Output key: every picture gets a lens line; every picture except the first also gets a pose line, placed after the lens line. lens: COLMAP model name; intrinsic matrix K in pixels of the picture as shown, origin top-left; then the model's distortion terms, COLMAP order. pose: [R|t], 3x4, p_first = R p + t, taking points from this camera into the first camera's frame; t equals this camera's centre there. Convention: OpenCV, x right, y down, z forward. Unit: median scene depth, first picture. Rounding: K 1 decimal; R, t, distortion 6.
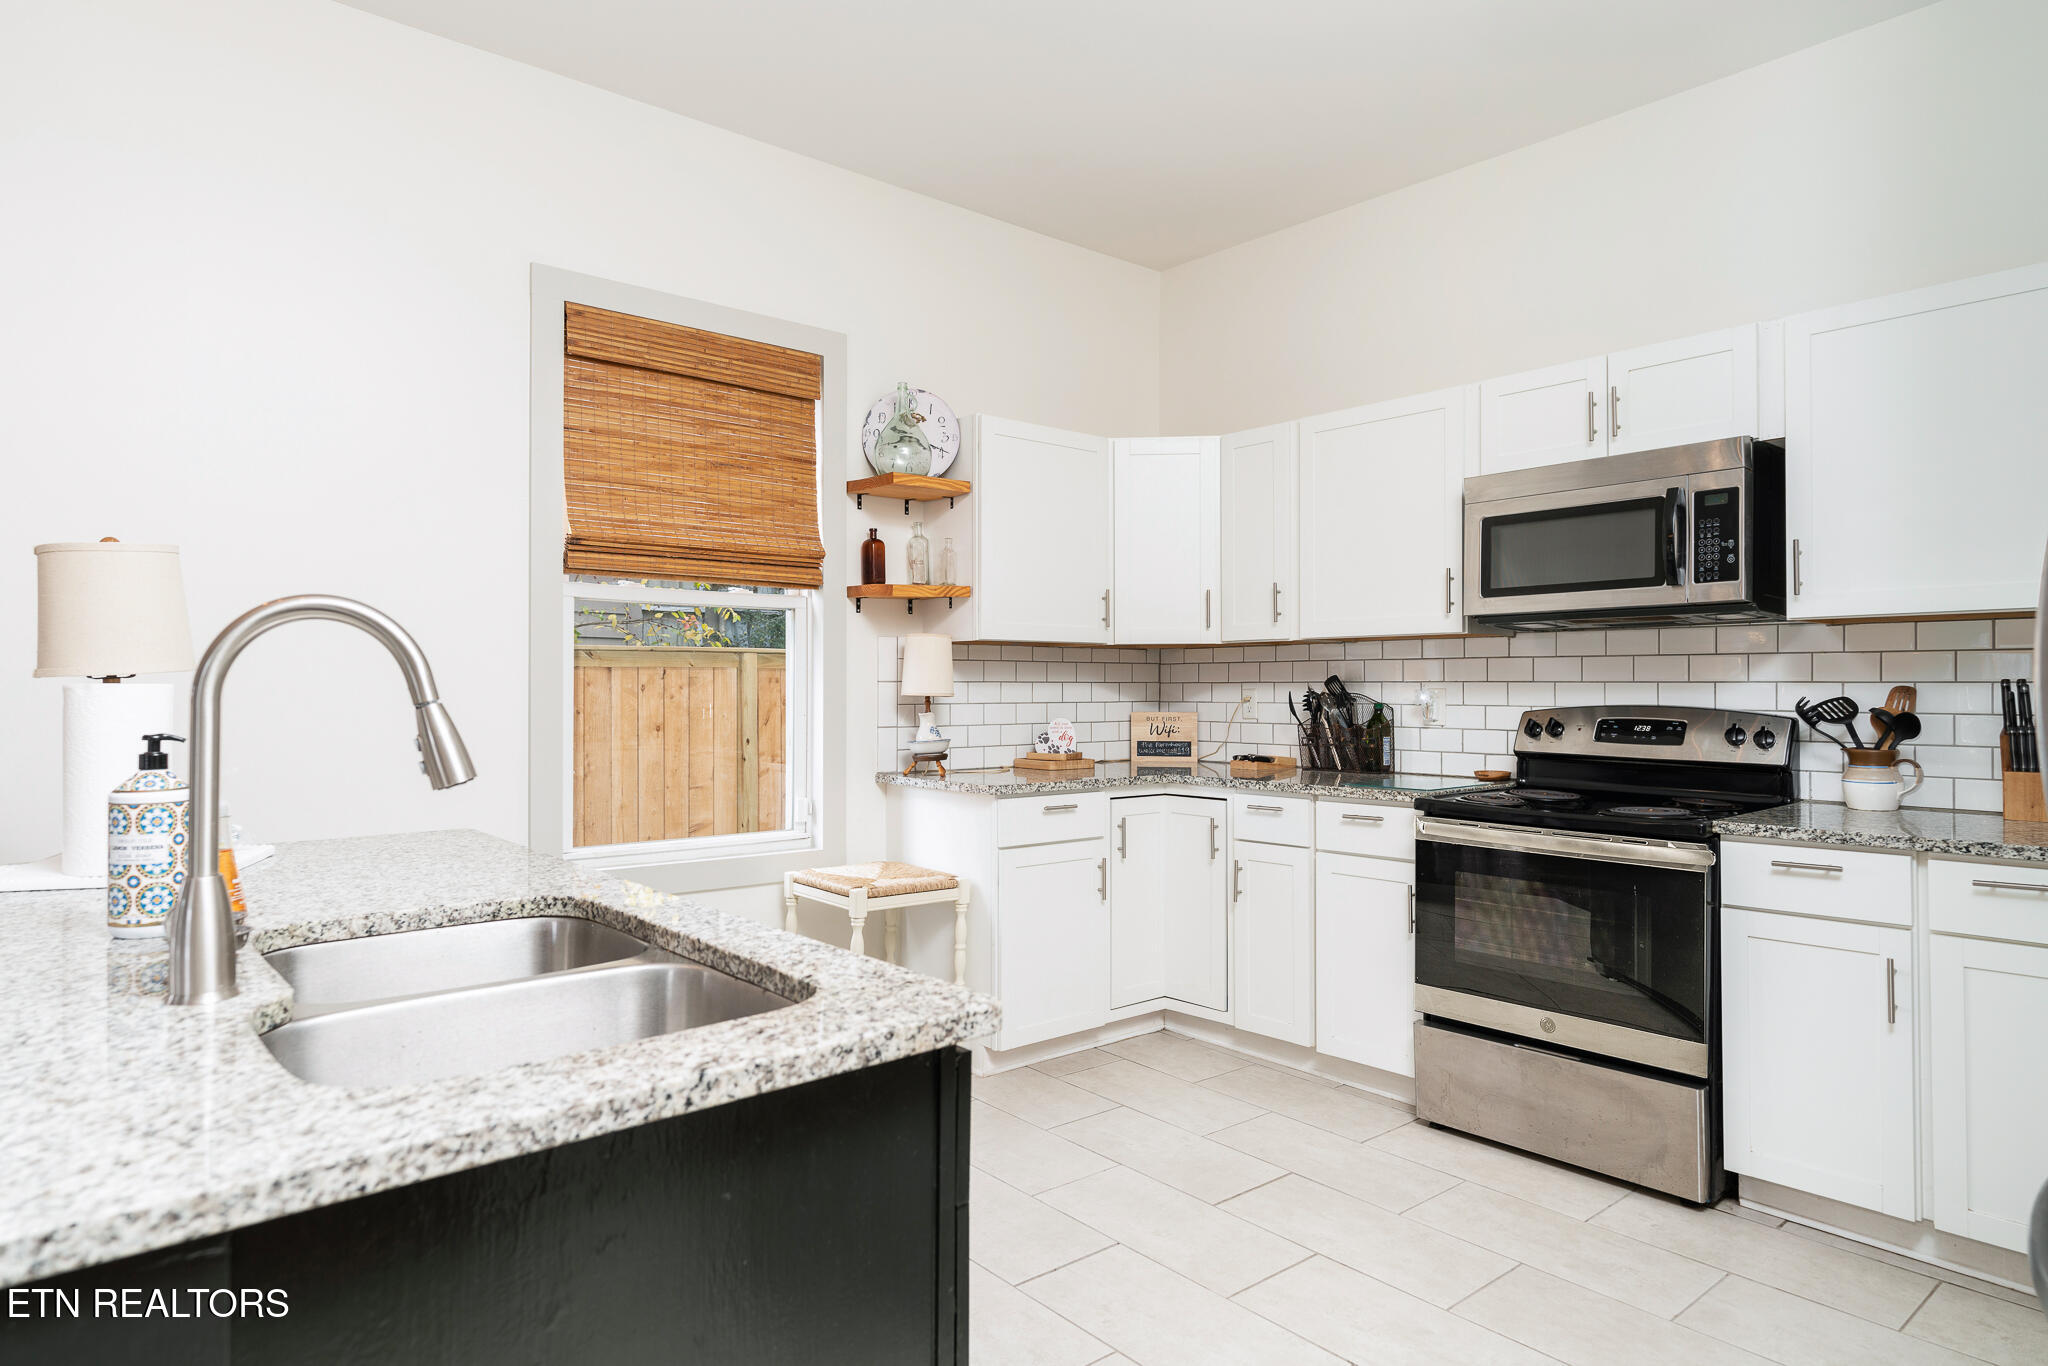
lens RADIAL K [[1213.2, 0, 1024.0], [0, 1213.2, 683.0], [0, 0, 1]] dist [0.034322, 0.000748]
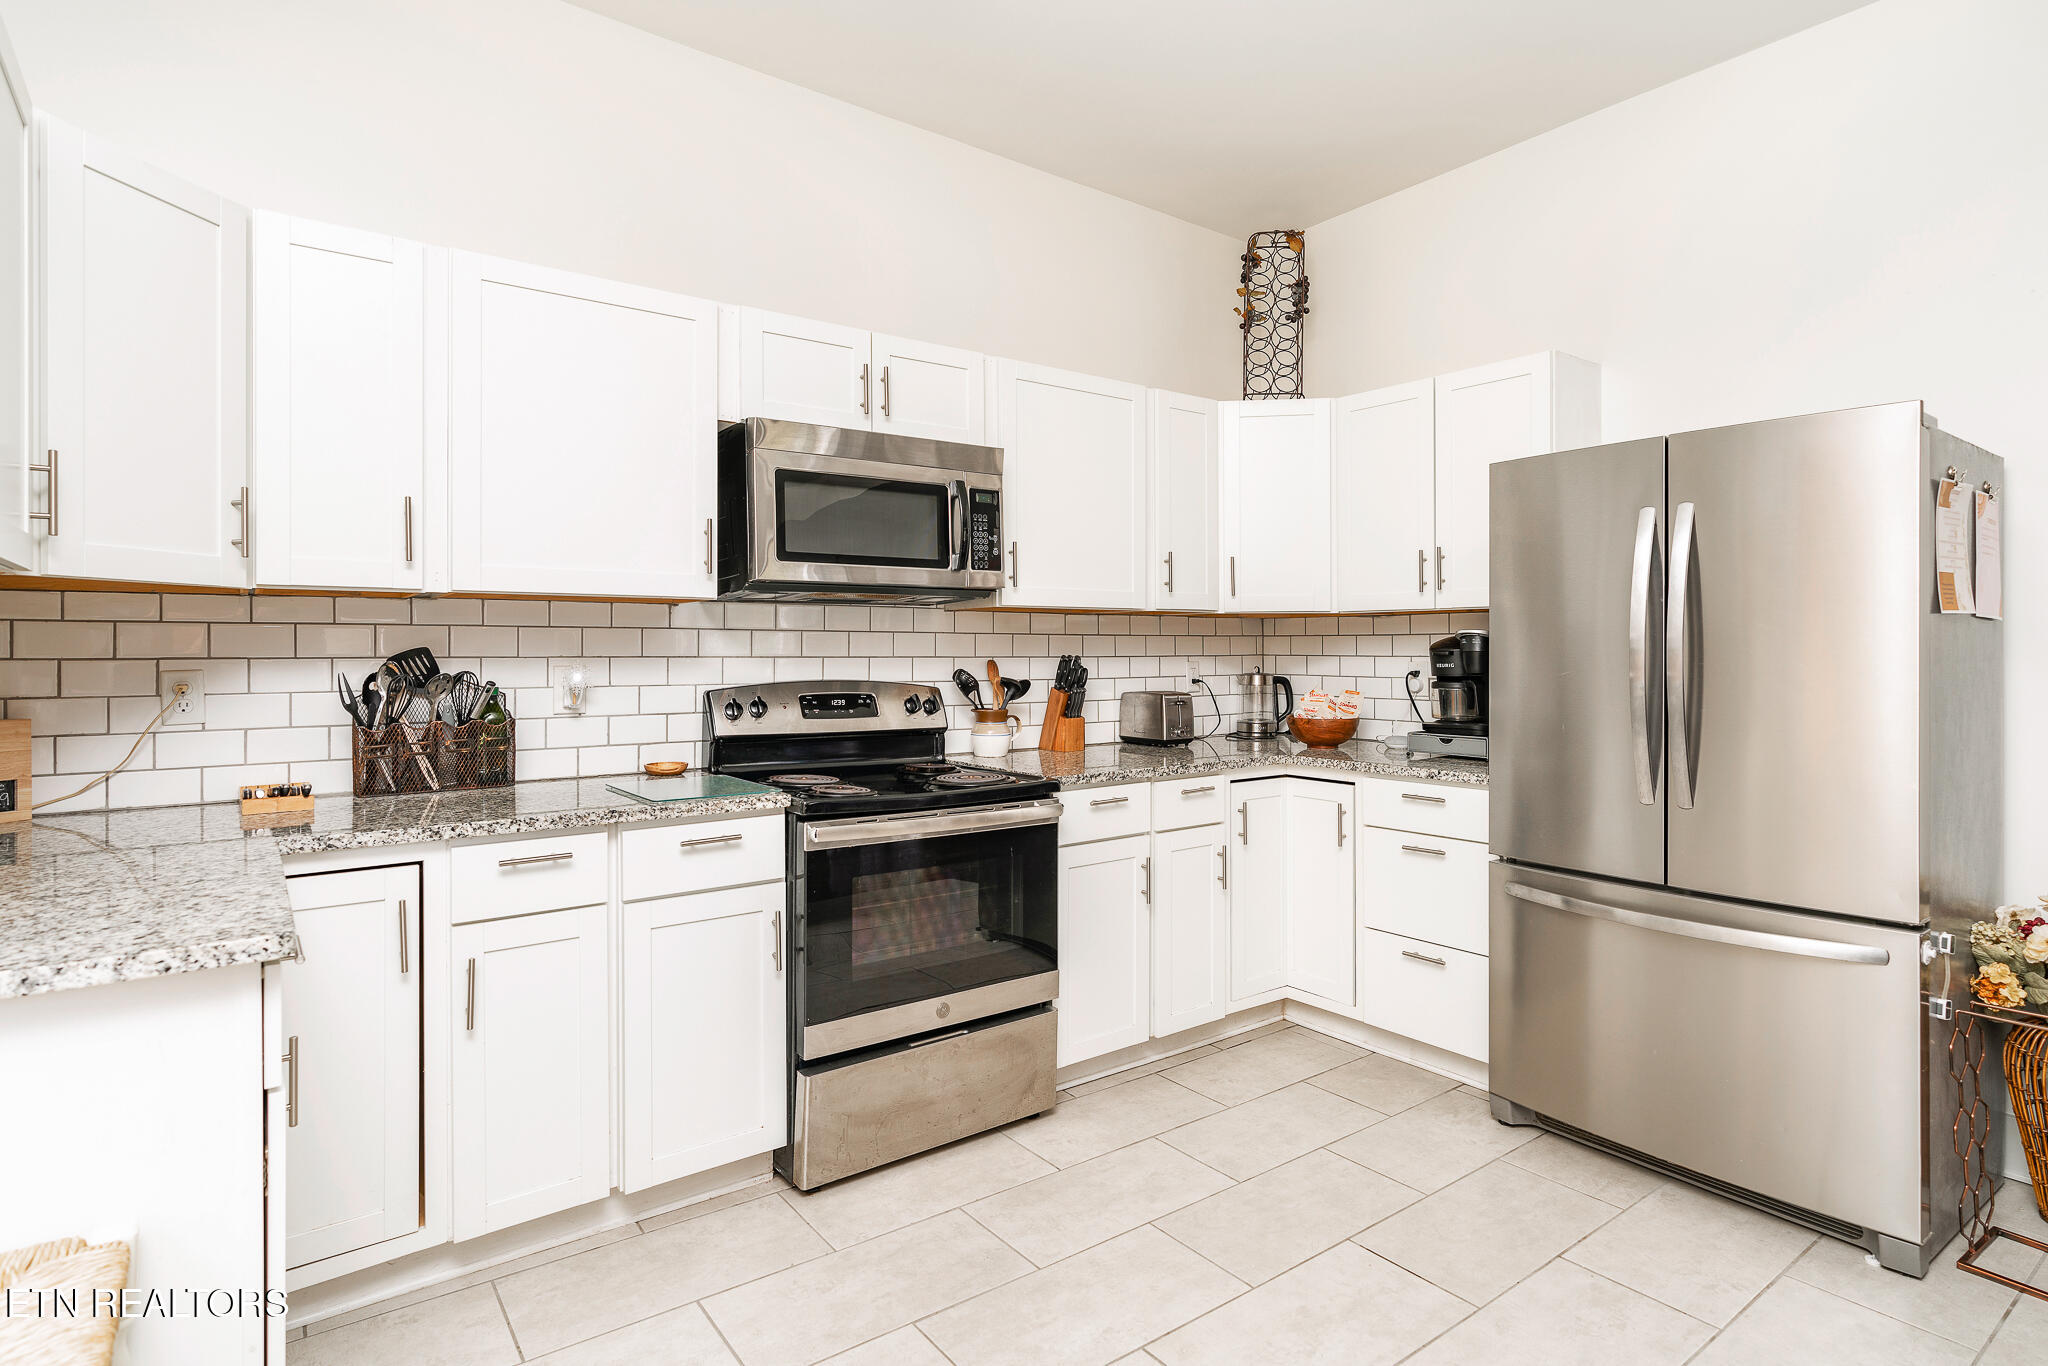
lens RADIAL K [[1059.9, 0, 1023.8], [0, 1059.9, 653.9], [0, 0, 1]] dist [-0.003990, 0.000250]
pose [[0.076685, -0.002095, 0.997053, -0.395473], [-0.002091, 0.999995, 0.002262, -0.006383], [-0.997053, -0.002258, 0.076681, 0.844121]]
